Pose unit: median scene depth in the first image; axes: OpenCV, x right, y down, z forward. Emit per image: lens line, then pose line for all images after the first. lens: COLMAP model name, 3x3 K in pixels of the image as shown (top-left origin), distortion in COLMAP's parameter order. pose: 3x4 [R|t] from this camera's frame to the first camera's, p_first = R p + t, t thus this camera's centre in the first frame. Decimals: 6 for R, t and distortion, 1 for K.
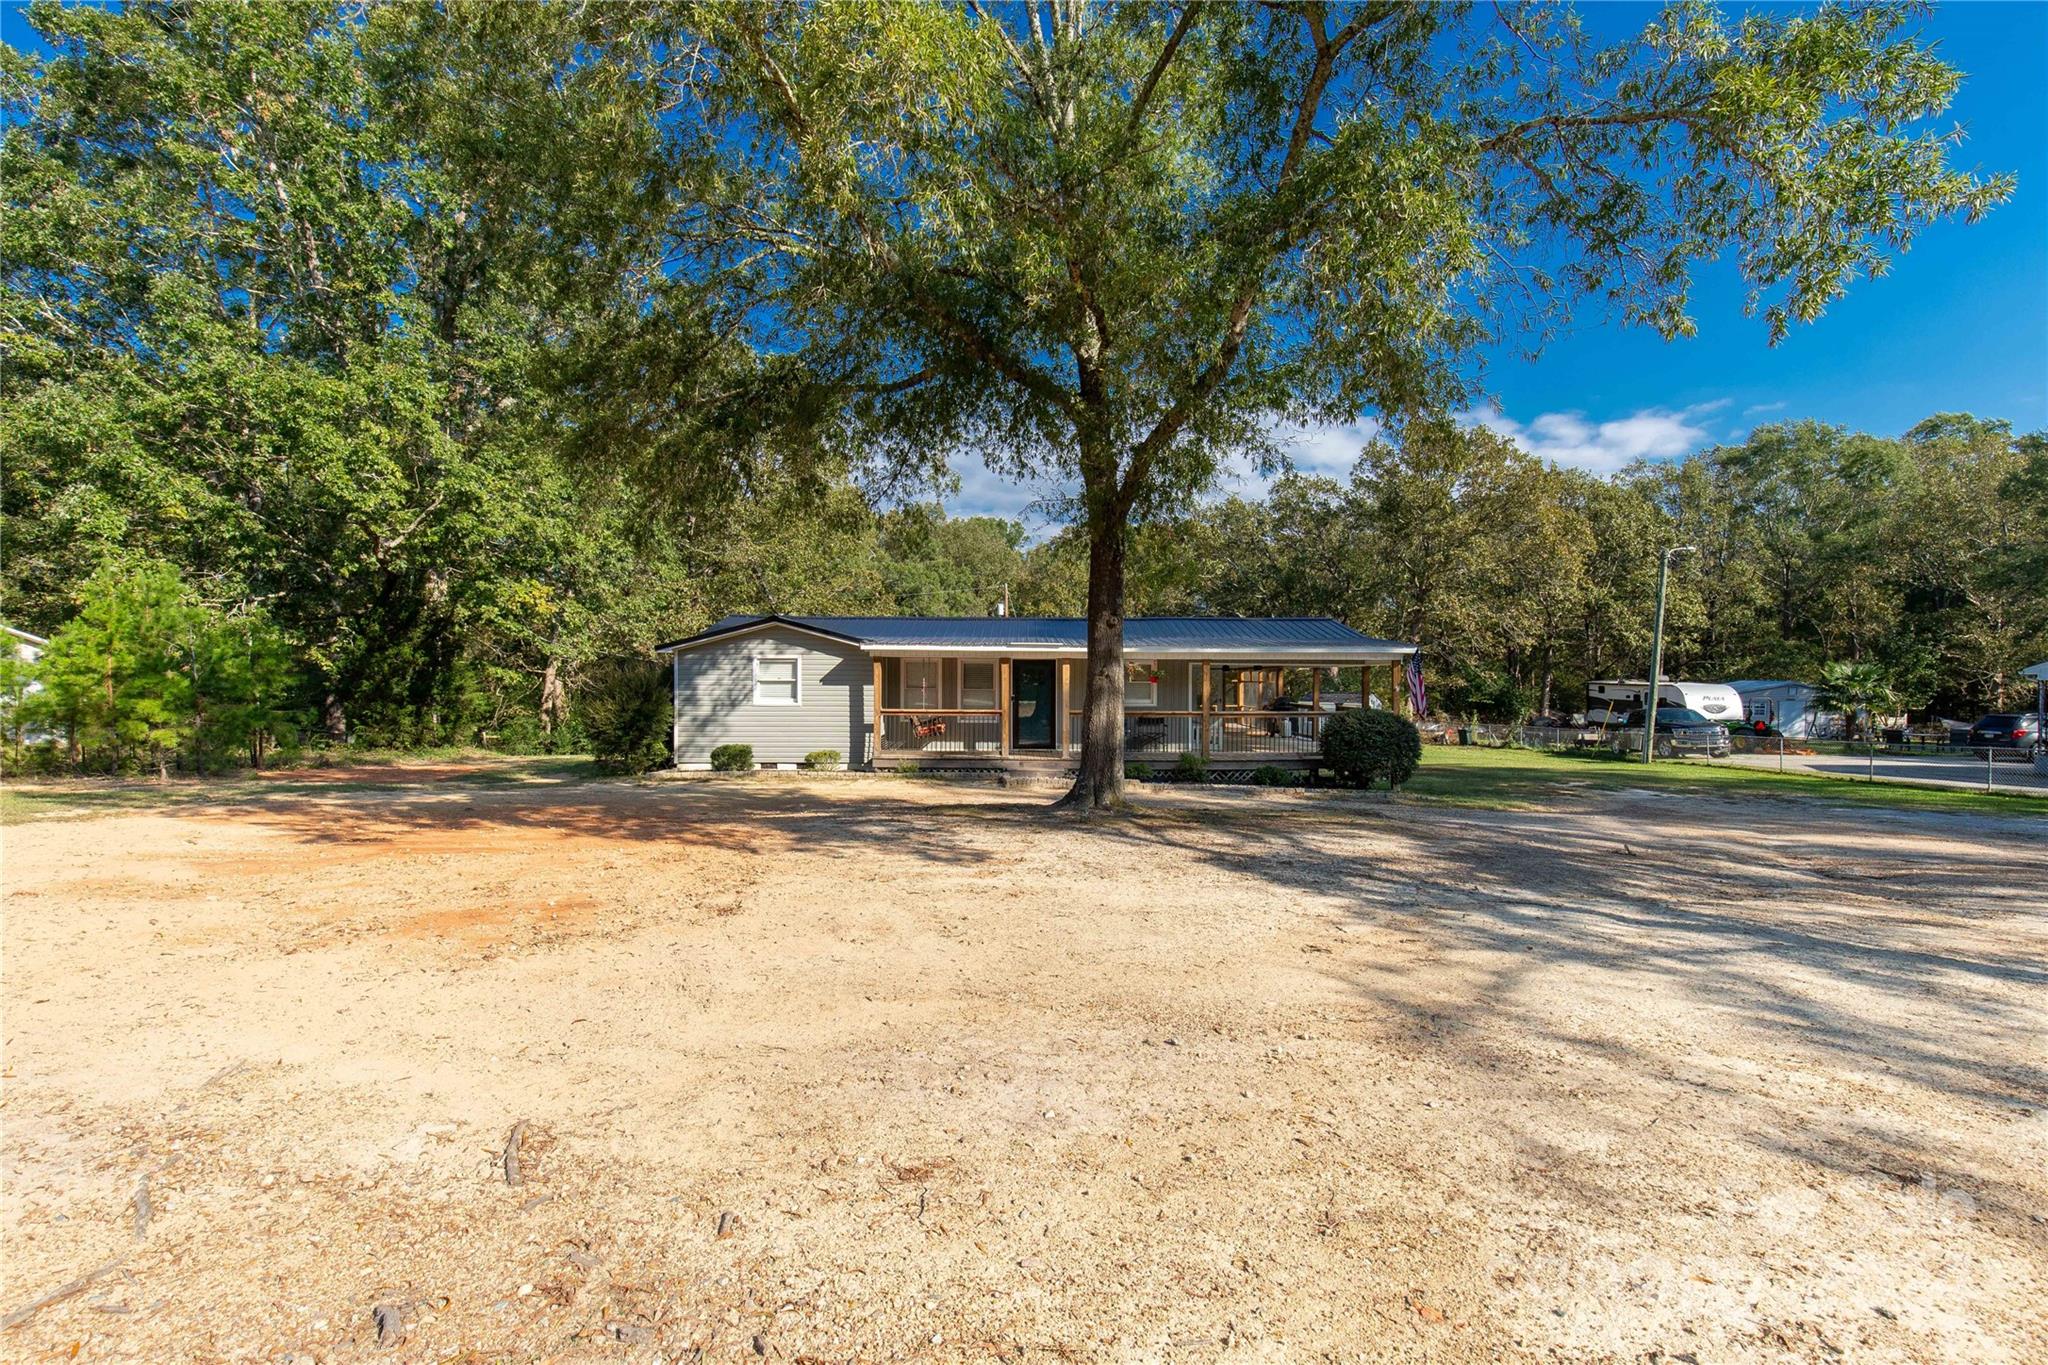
lens RADIAL K [[938.5, 0, 1028.8], [0, 938.5, 683.0], [0, 0, 1]] dist [0.013981, 0.000125]
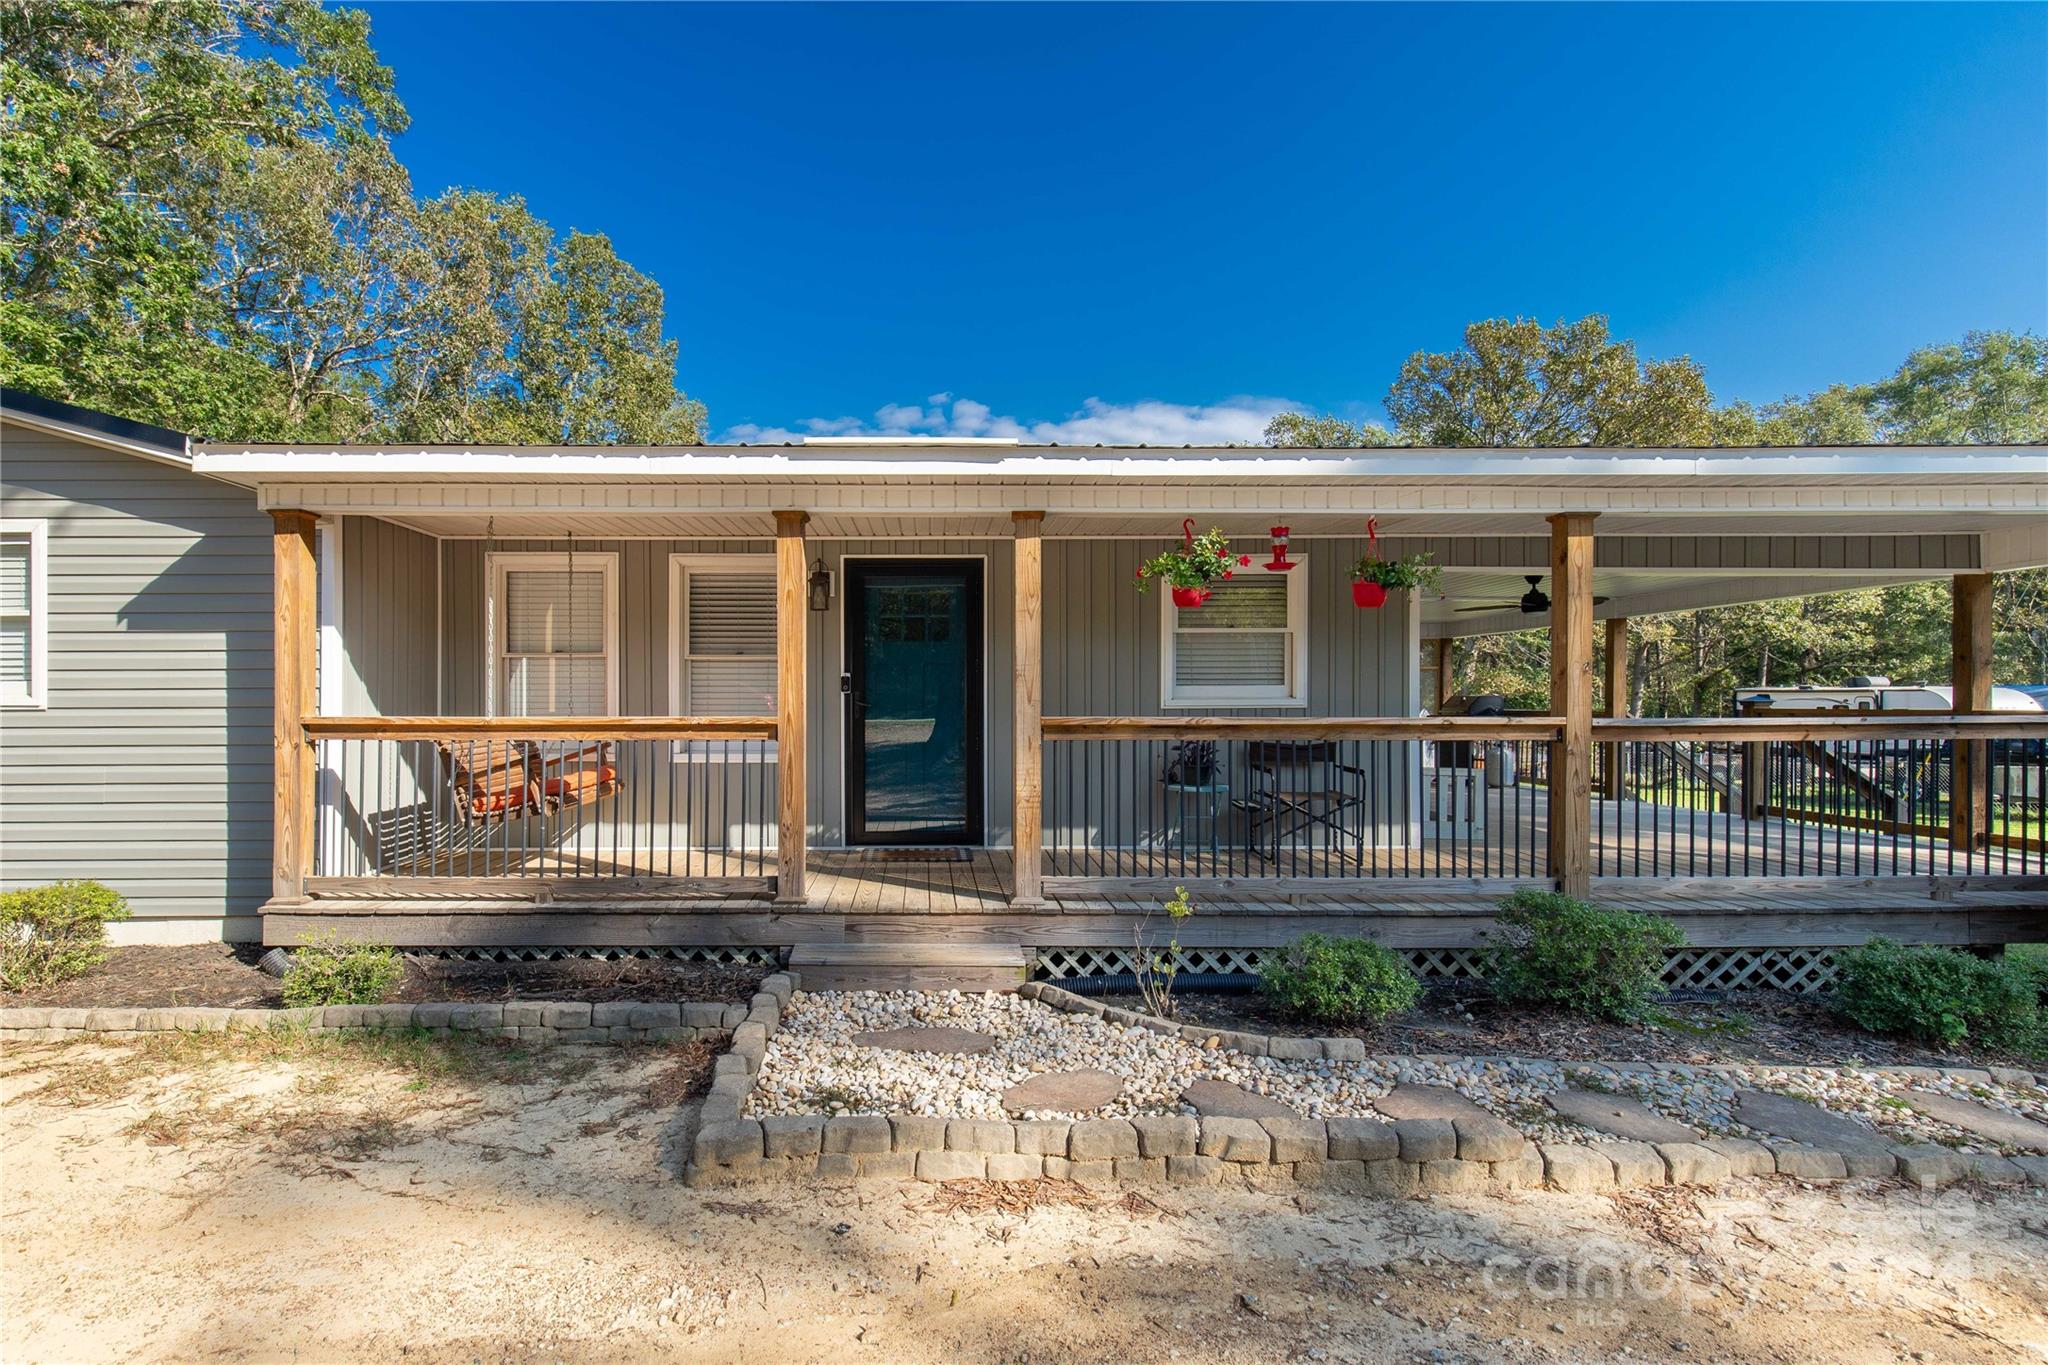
lens RADIAL K [[938.5, 0, 1011.9], [0, 938.5, 686.2], [0, 0, 1]] dist [0.013981, 0.000125]
pose [[0.998988, -0.001109, 0.044966, 0.022000], [0.001561, 0.999949, -0.010018, 0.021568], [-0.044953, 0.010078, 0.998938, 0.715062]]
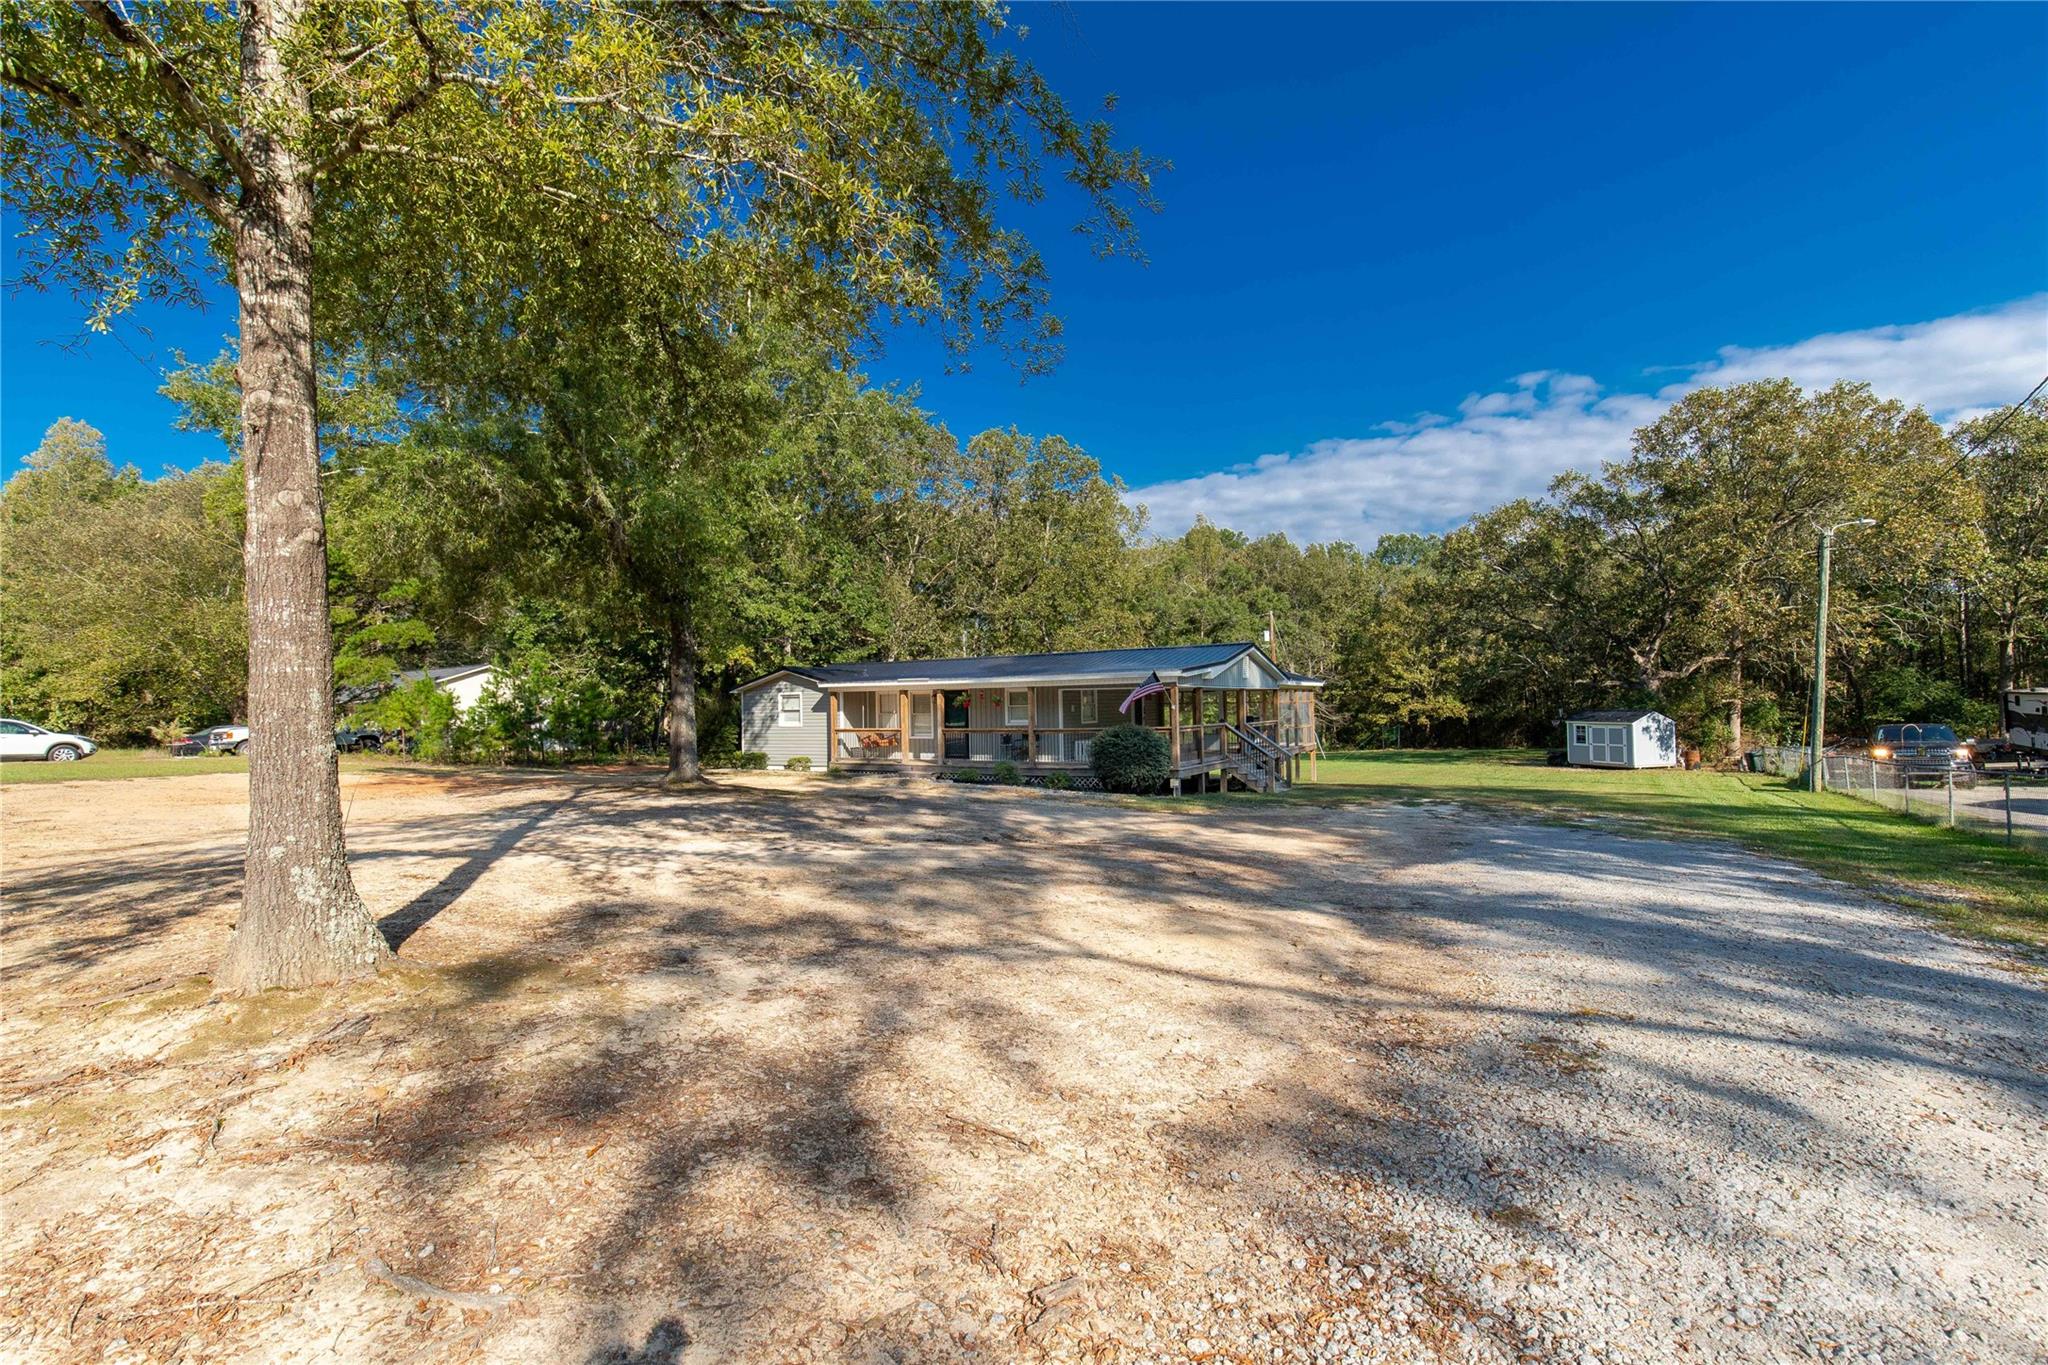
lens RADIAL K [[938.5, 0, 1023.4], [0, 938.5, 683.7], [0, 0, 1]] dist [0.013981, 0.000125]
pose [[0.850496, -0.032164, -0.524997, 0.821692], [0.016758, 0.999279, -0.034072, 0.013365], [0.525714, 0.020181, 0.850422, -0.070943]]
